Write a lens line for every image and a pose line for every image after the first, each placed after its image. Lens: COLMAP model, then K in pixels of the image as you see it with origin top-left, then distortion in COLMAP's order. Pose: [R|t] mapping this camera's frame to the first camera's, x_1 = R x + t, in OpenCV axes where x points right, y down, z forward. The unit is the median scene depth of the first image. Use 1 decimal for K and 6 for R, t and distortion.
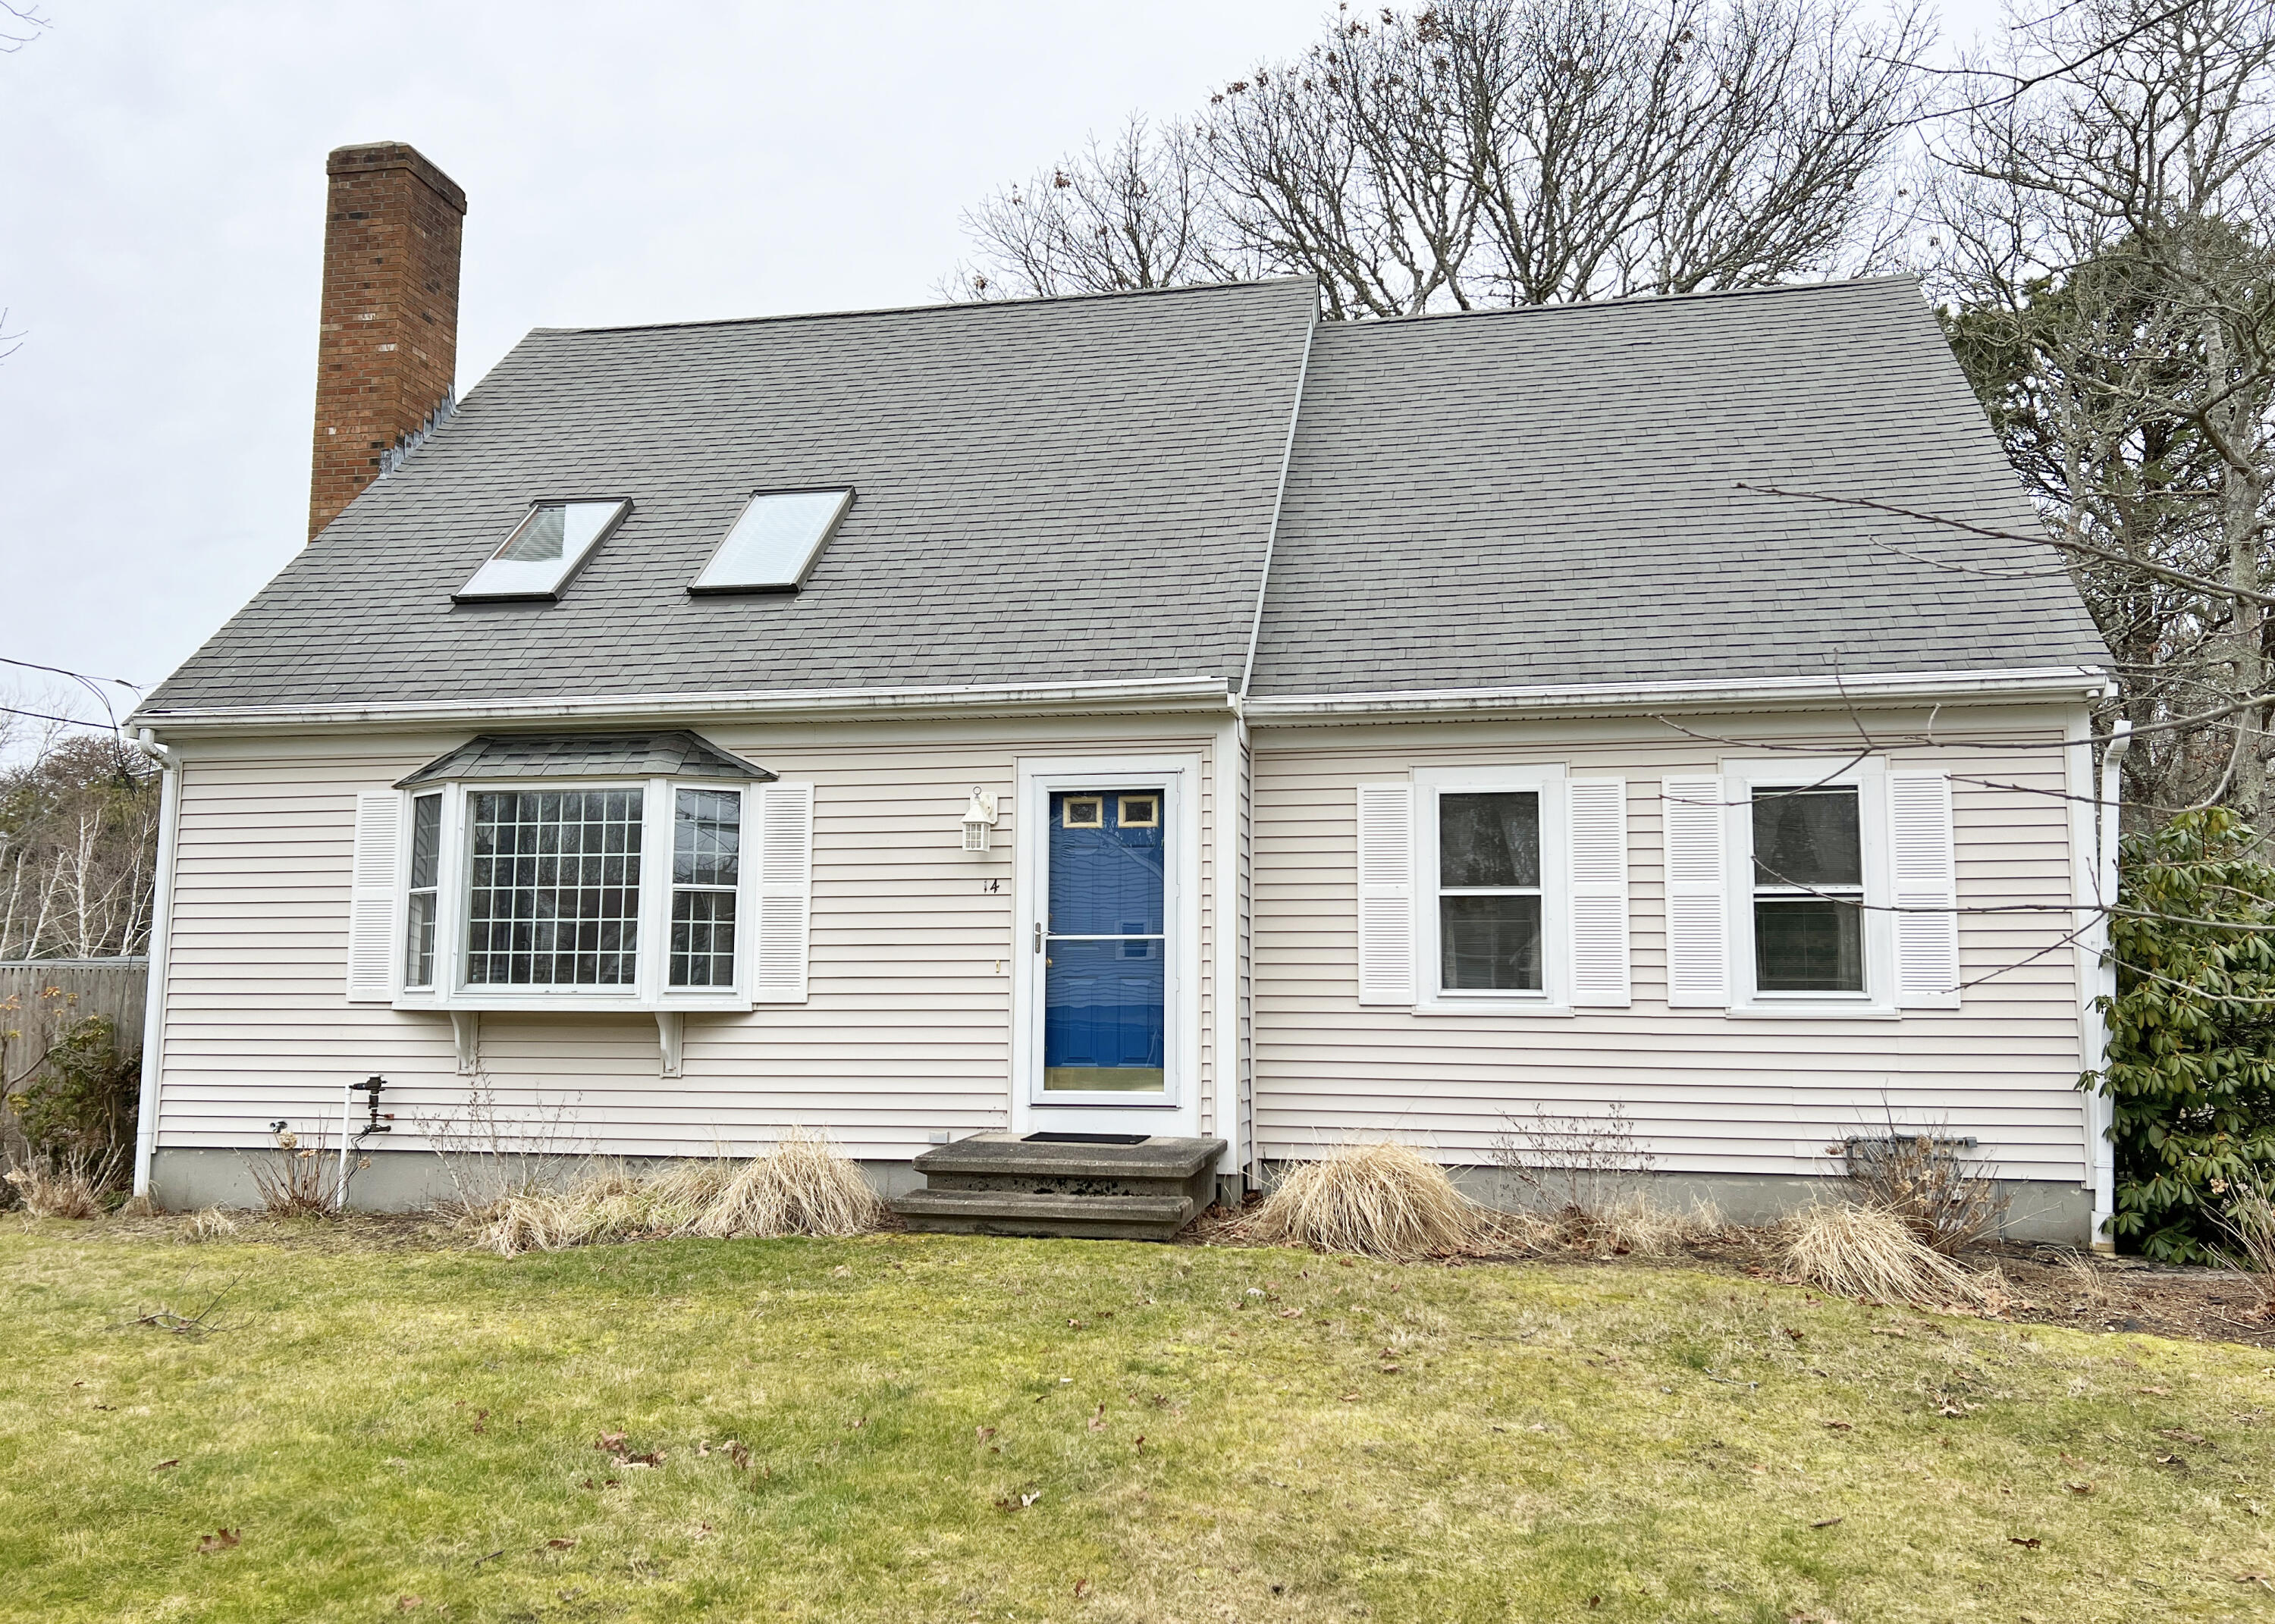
lens RADIAL K [[1674.0, 0, 1181.1], [0, 1674.0, 828.0], [0, 0, 1]] dist [0.105396, -0.144849]
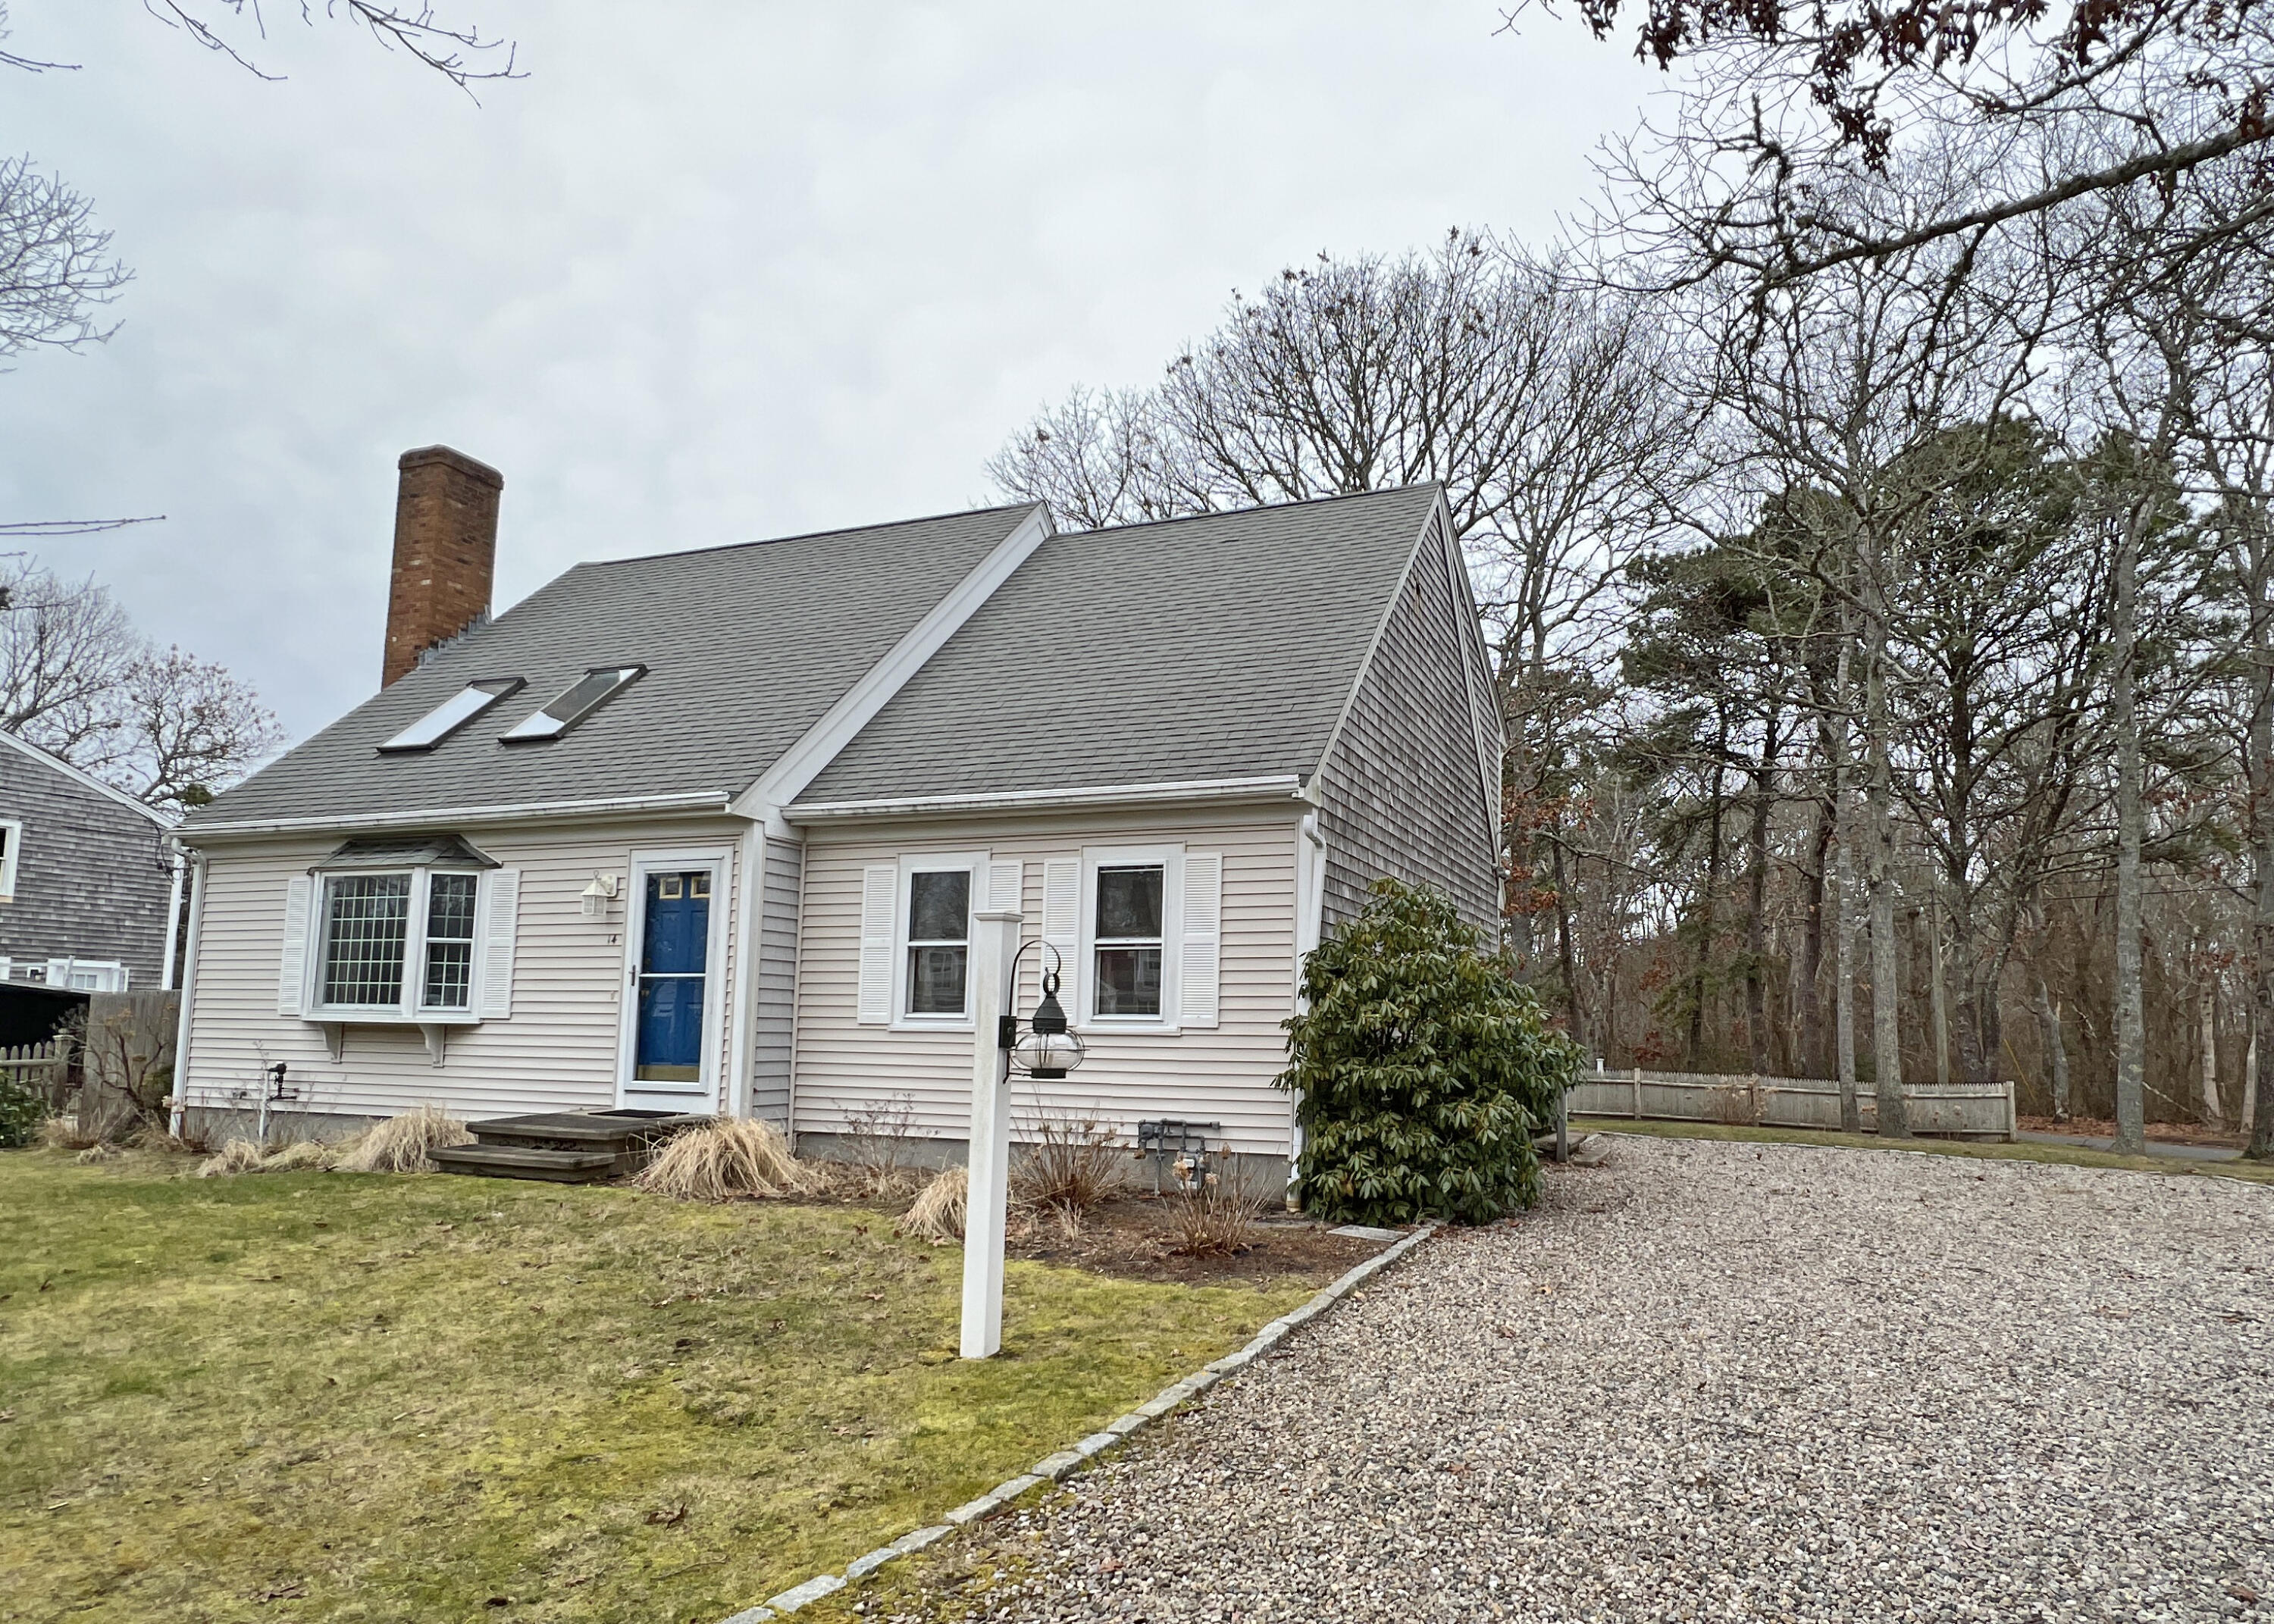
lens RADIAL K [[1247.3, 0, 1258.2], [0, 1247.3, 900.1], [0, 0, 1]] dist [-0.003777, -0.001496]
pose [[0.990609, -0.005554, -0.136612, 0.580219], [0.006577, 0.999954, 0.007041, -0.003402], [0.136567, -0.007873, 0.990600, 0.011365]]
